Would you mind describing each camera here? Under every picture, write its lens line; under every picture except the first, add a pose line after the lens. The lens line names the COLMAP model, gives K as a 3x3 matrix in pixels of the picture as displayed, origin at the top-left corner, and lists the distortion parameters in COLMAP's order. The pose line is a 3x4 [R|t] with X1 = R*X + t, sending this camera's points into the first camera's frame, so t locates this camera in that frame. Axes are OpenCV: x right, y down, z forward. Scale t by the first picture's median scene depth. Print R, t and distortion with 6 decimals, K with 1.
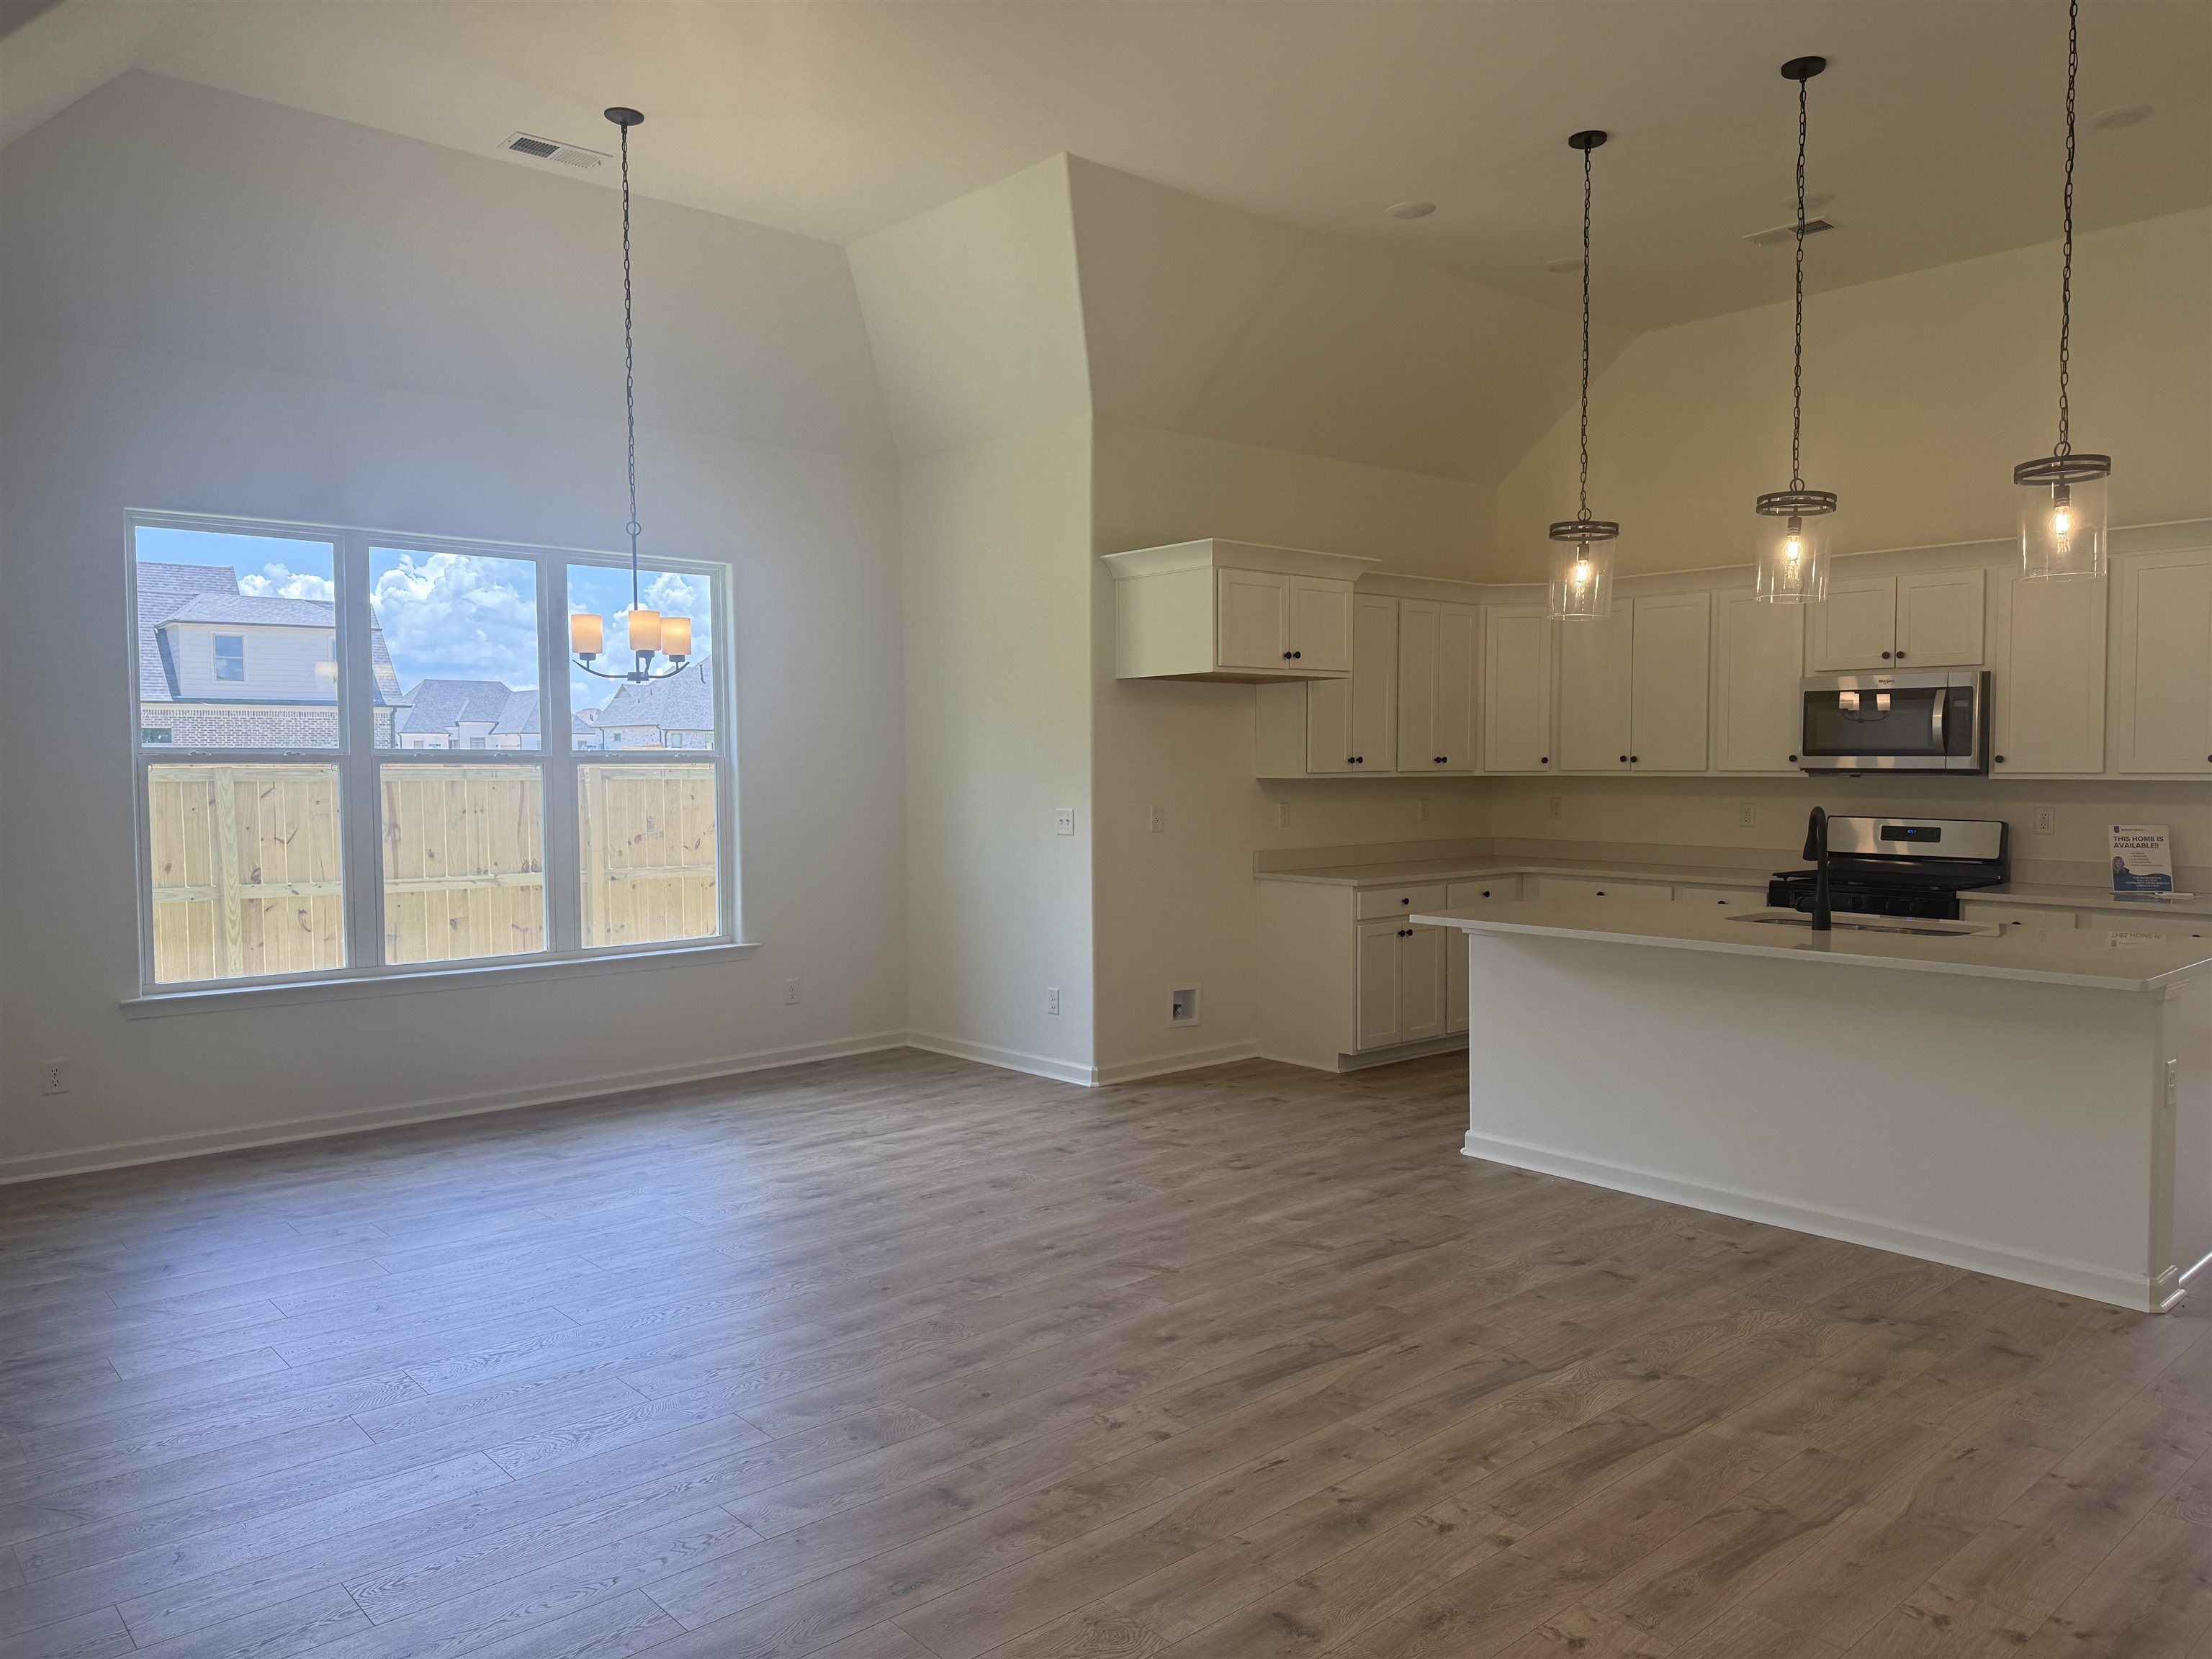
lens RADIAL K [[1560.6, 0, 1103.7], [0, 1560.6, 830.1], [0, 0, 1]] dist [0.175251, -0.238082]
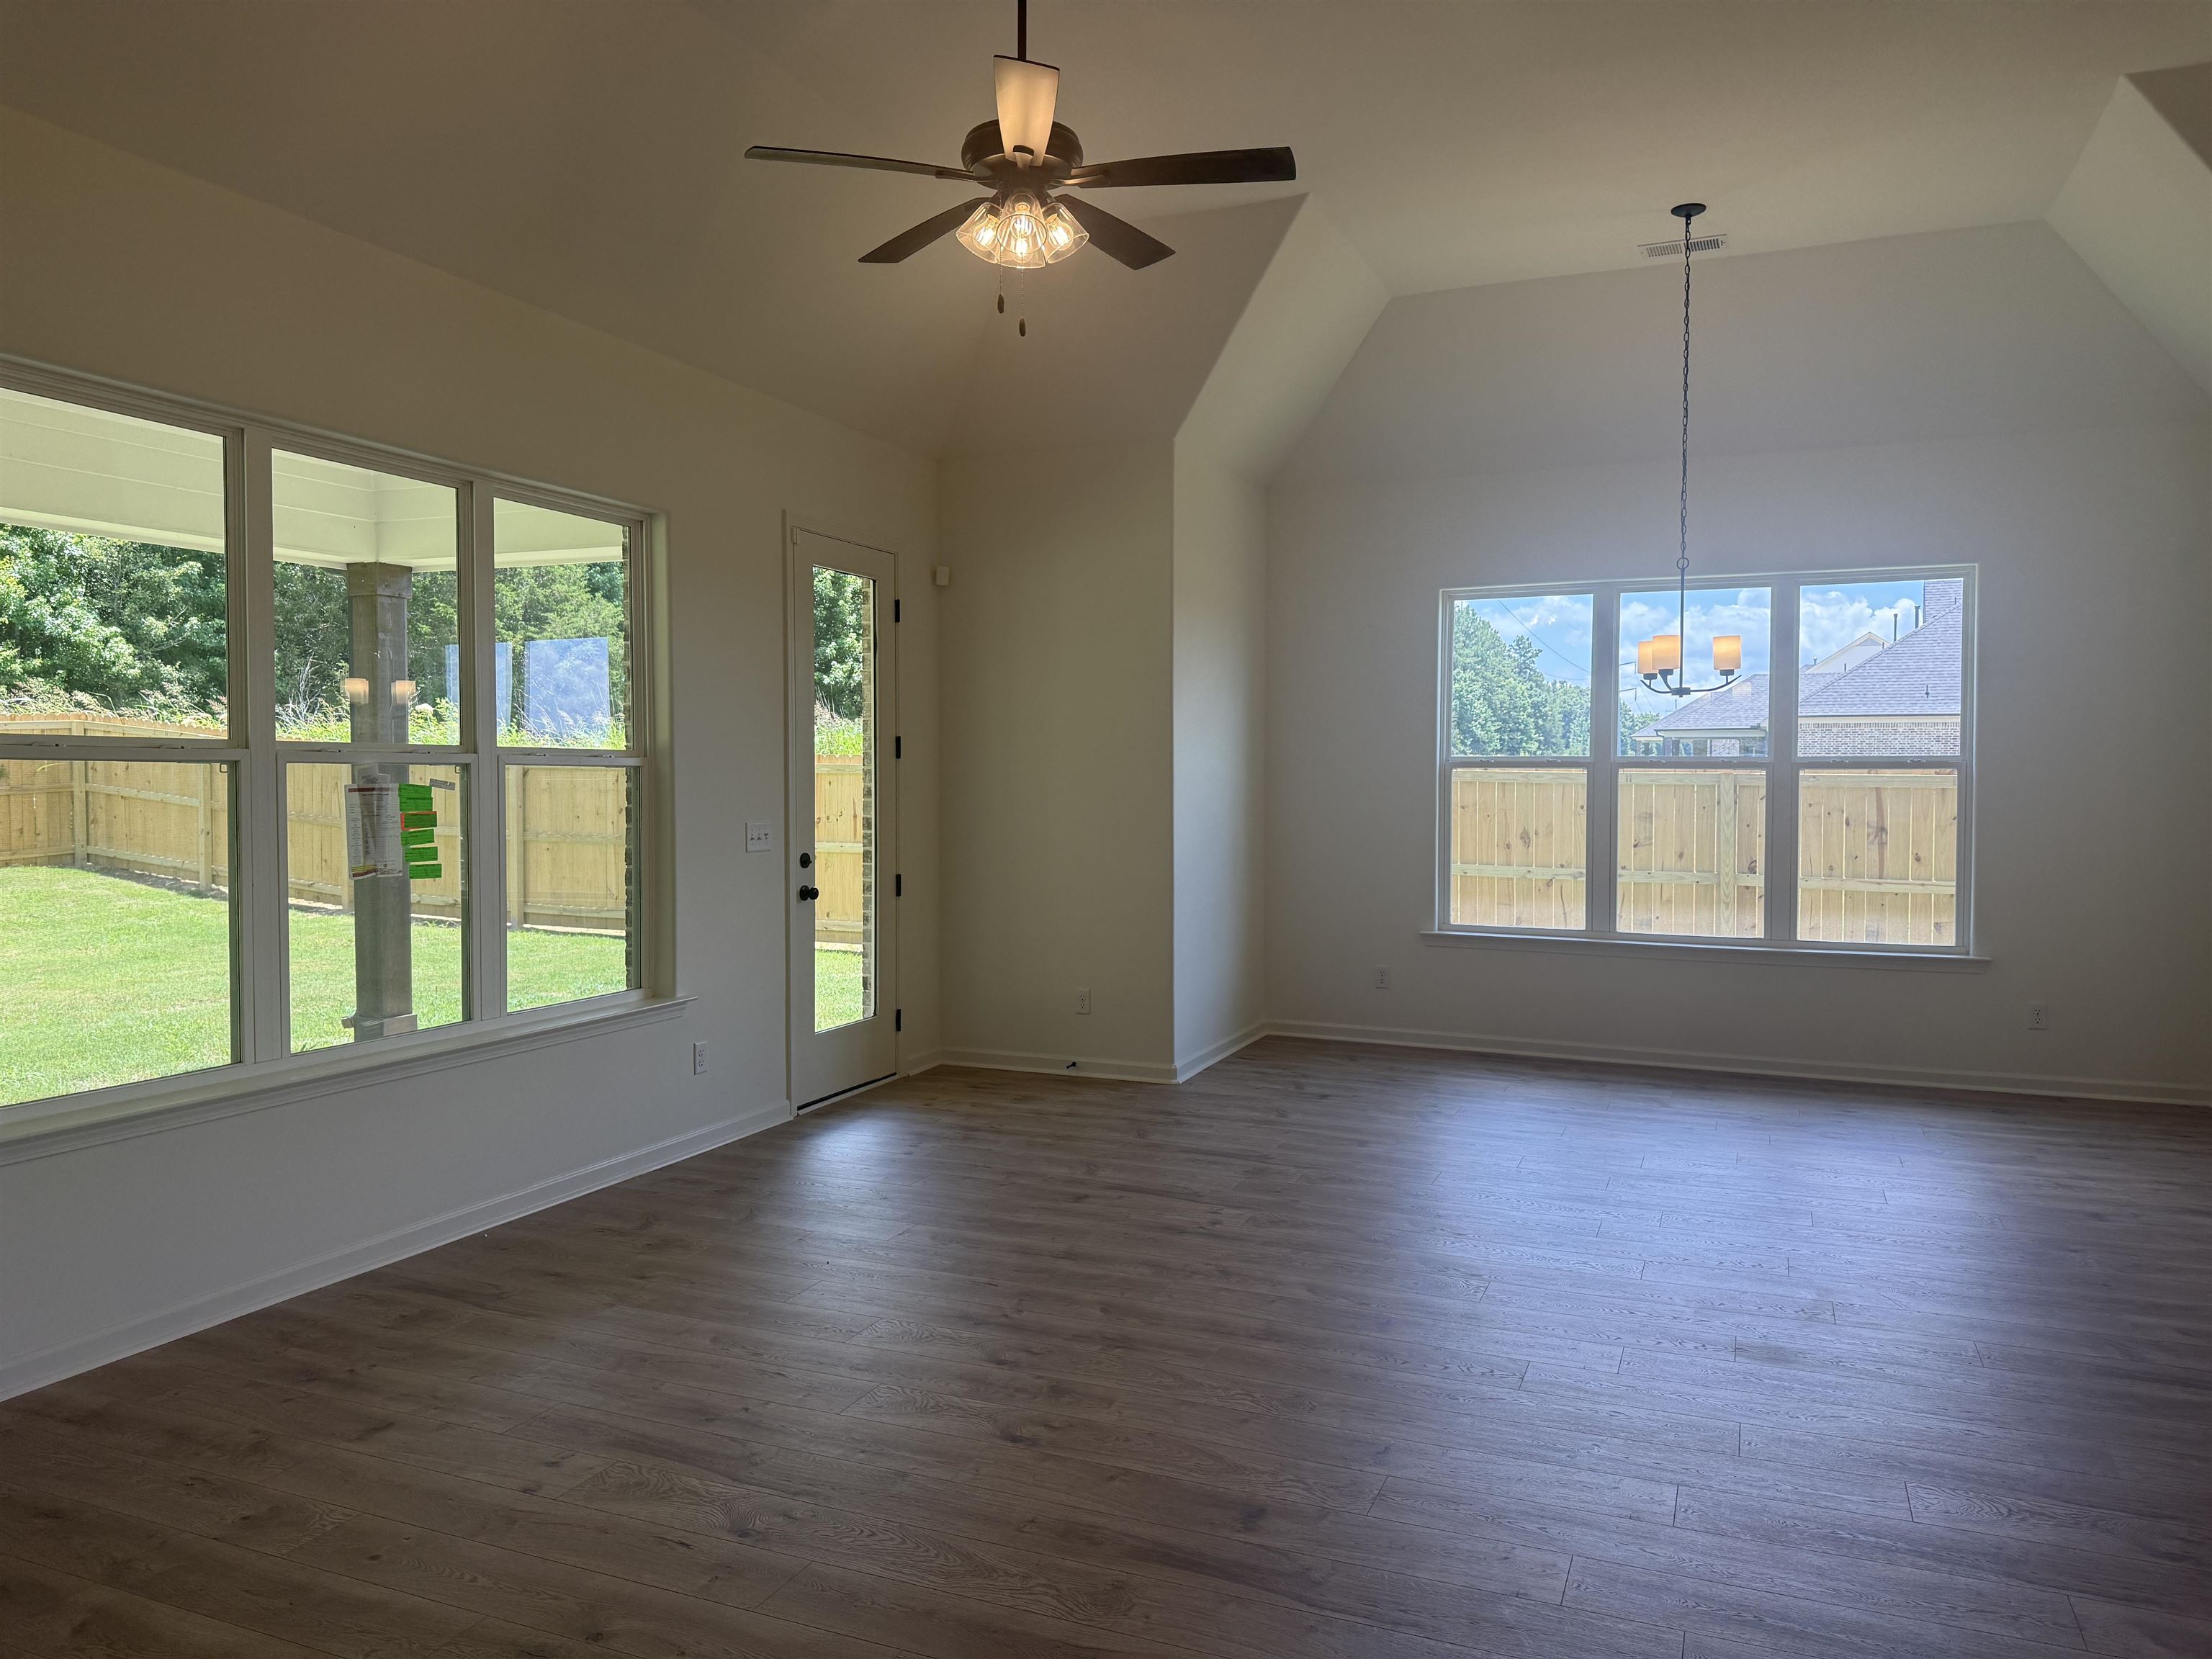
lens RADIAL K [[1560.6, 0, 1103.7], [0, 1560.6, 830.1], [0, 0, 1]] dist [0.175251, -0.238082]
pose [[0.430624, 0.037781, -0.901740, 0.582758], [-0.044107, 0.998811, 0.020785, -0.002534], [0.901453, 0.030823, 0.431778, 0.133193]]
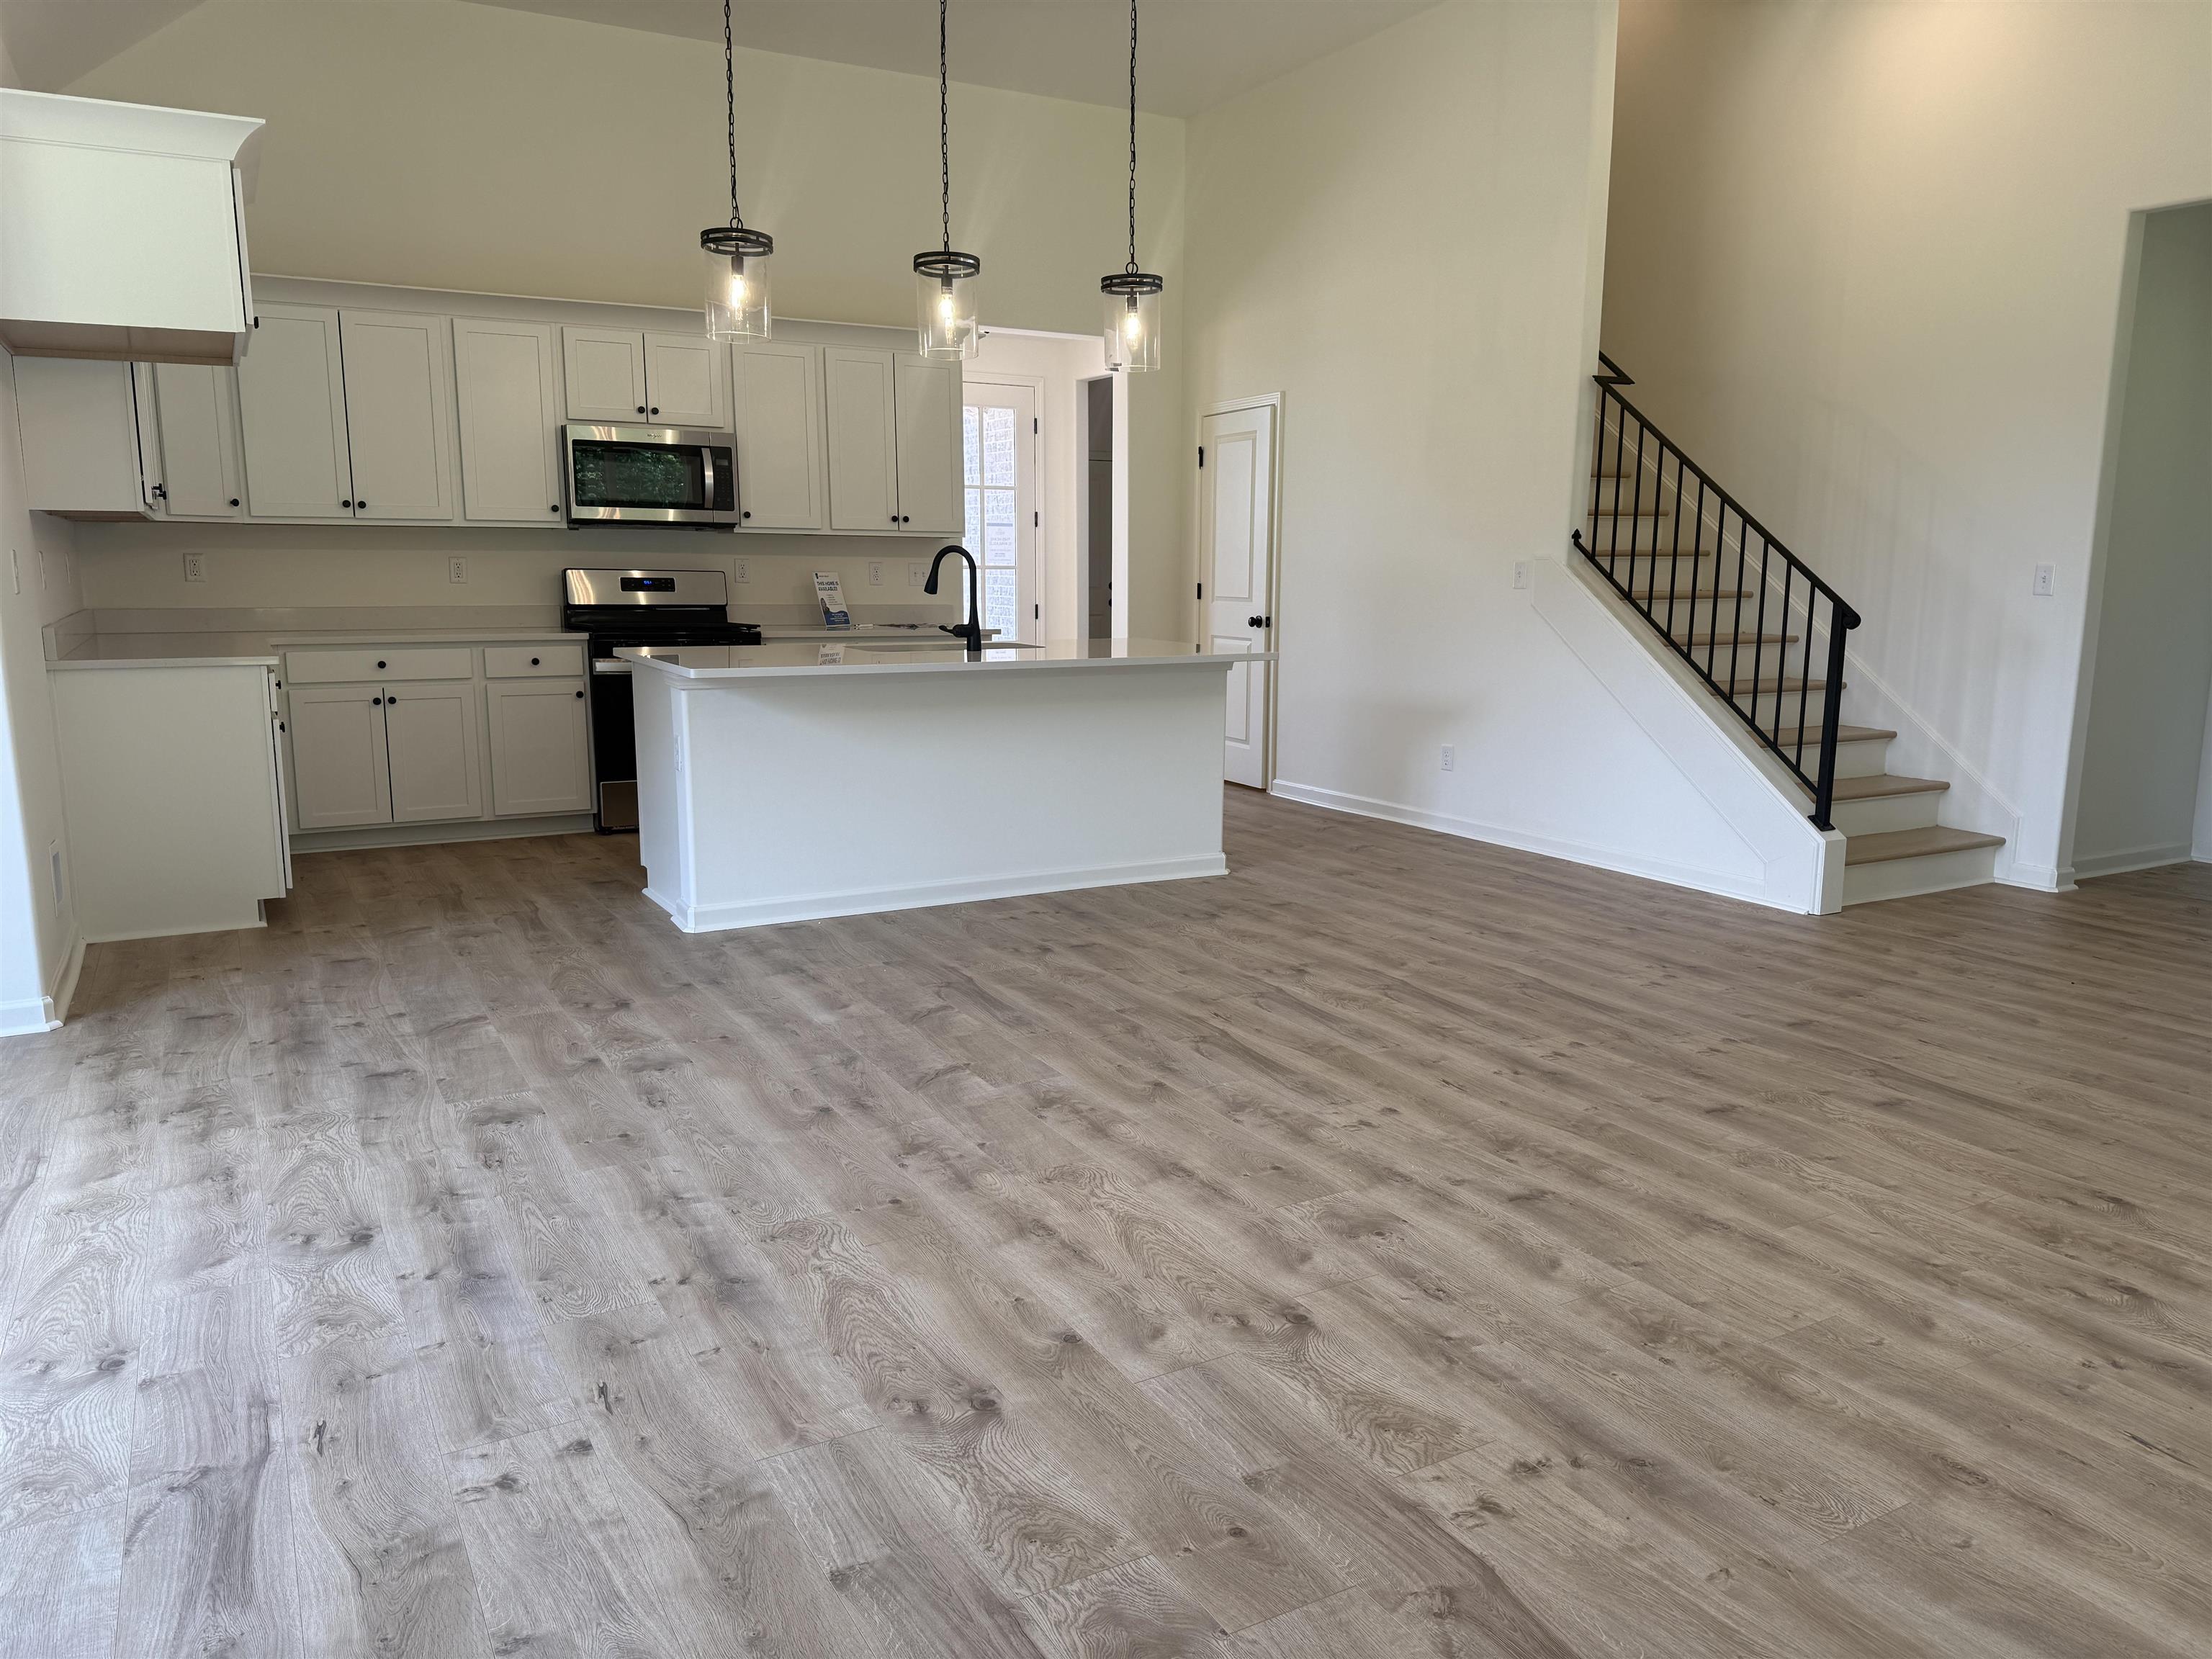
lens RADIAL K [[1560.6, 0, 1103.7], [0, 1560.6, 830.1], [0, 0, 1]] dist [0.175251, -0.238082]
pose [[0.200912, -0.160711, 0.966337, -0.650520], [0.039926, 0.986975, 0.155842, 0.015244], [-0.978795, 0.007271, 0.204712, 0.638066]]
